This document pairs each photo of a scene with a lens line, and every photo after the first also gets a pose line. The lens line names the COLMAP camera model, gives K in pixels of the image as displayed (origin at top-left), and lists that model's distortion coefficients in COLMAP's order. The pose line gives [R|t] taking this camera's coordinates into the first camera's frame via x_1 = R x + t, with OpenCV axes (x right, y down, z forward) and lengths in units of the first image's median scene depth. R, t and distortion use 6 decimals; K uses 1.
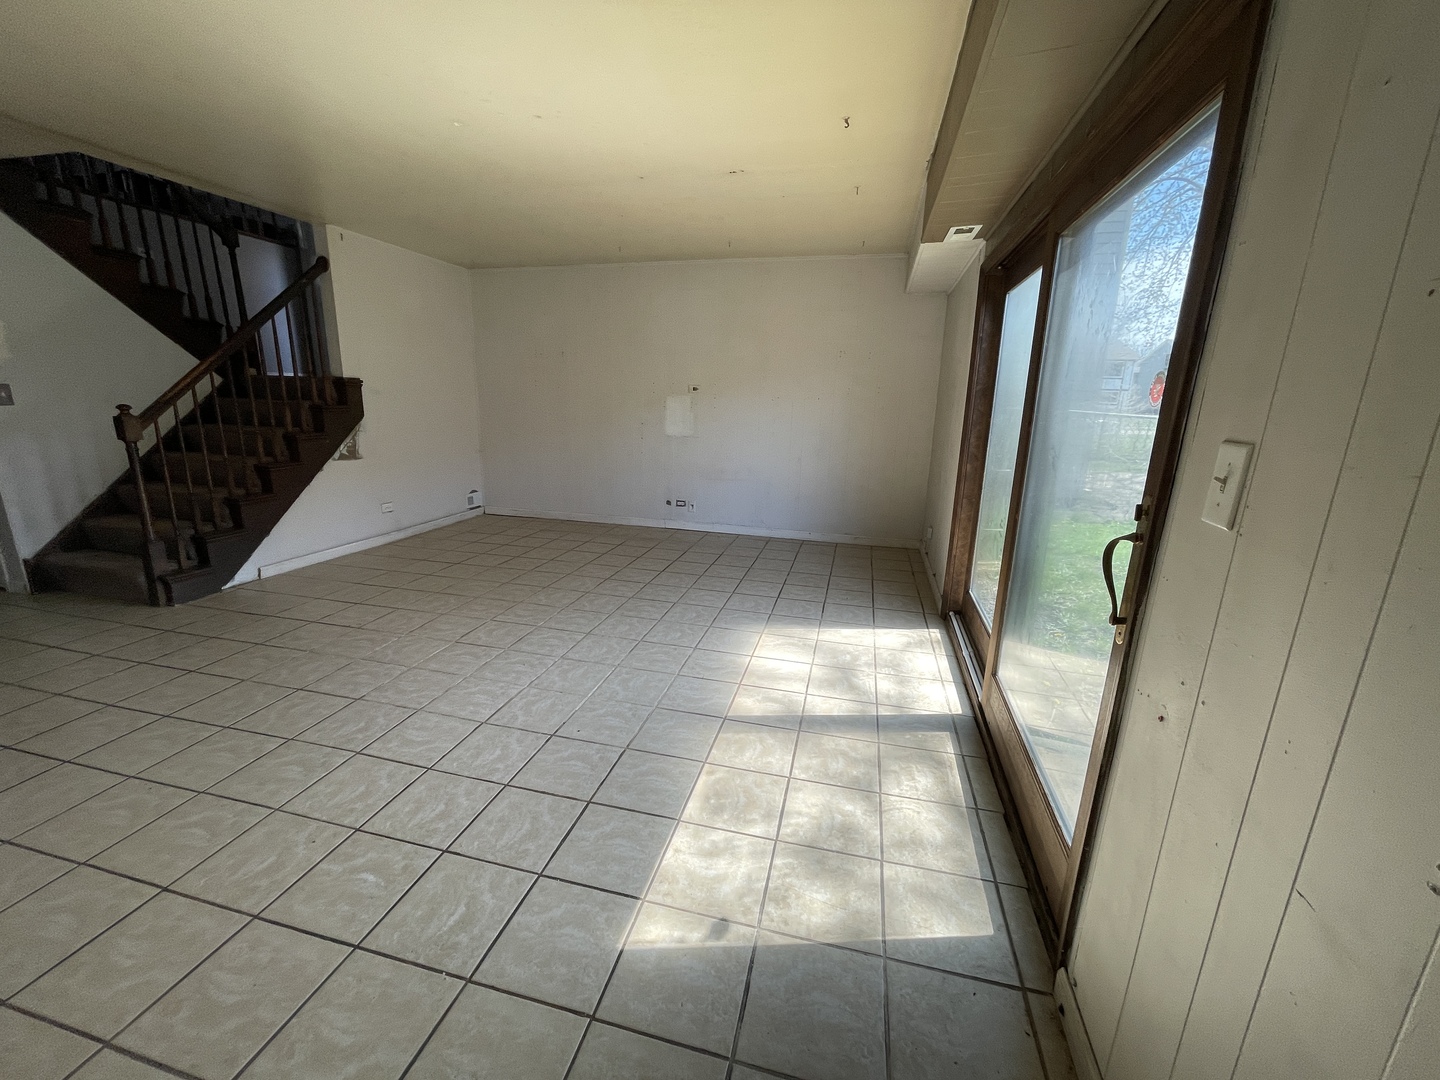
lens RADIAL K [[581.7, 0, 720.0], [0, 581.7, 540.0], [0, 0, 1]] dist [0.000673, -0.000040]
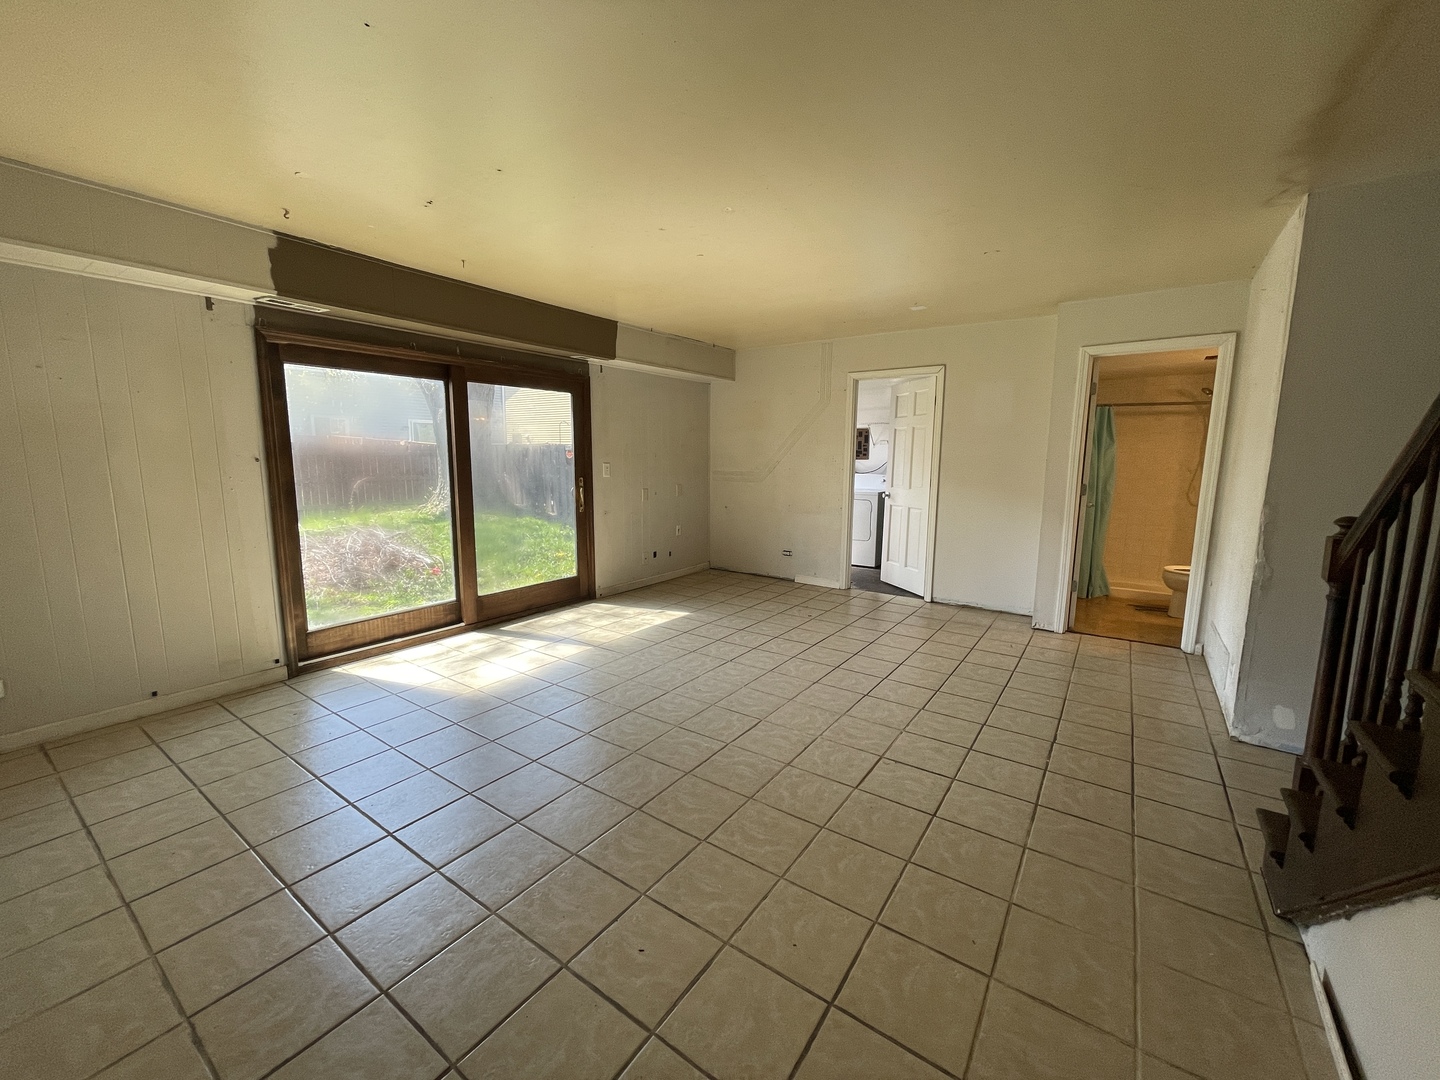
lens RADIAL K [[581.7, 0, 720.0], [0, 581.7, 540.0], [0, 0, 1]] dist [0.000673, -0.000040]
pose [[-0.933153, -0.084025, 0.349522, -0.963294], [0.057819, 0.924558, 0.376629, -0.640496], [-0.354800, 0.371661, -0.857896, 2.385665]]
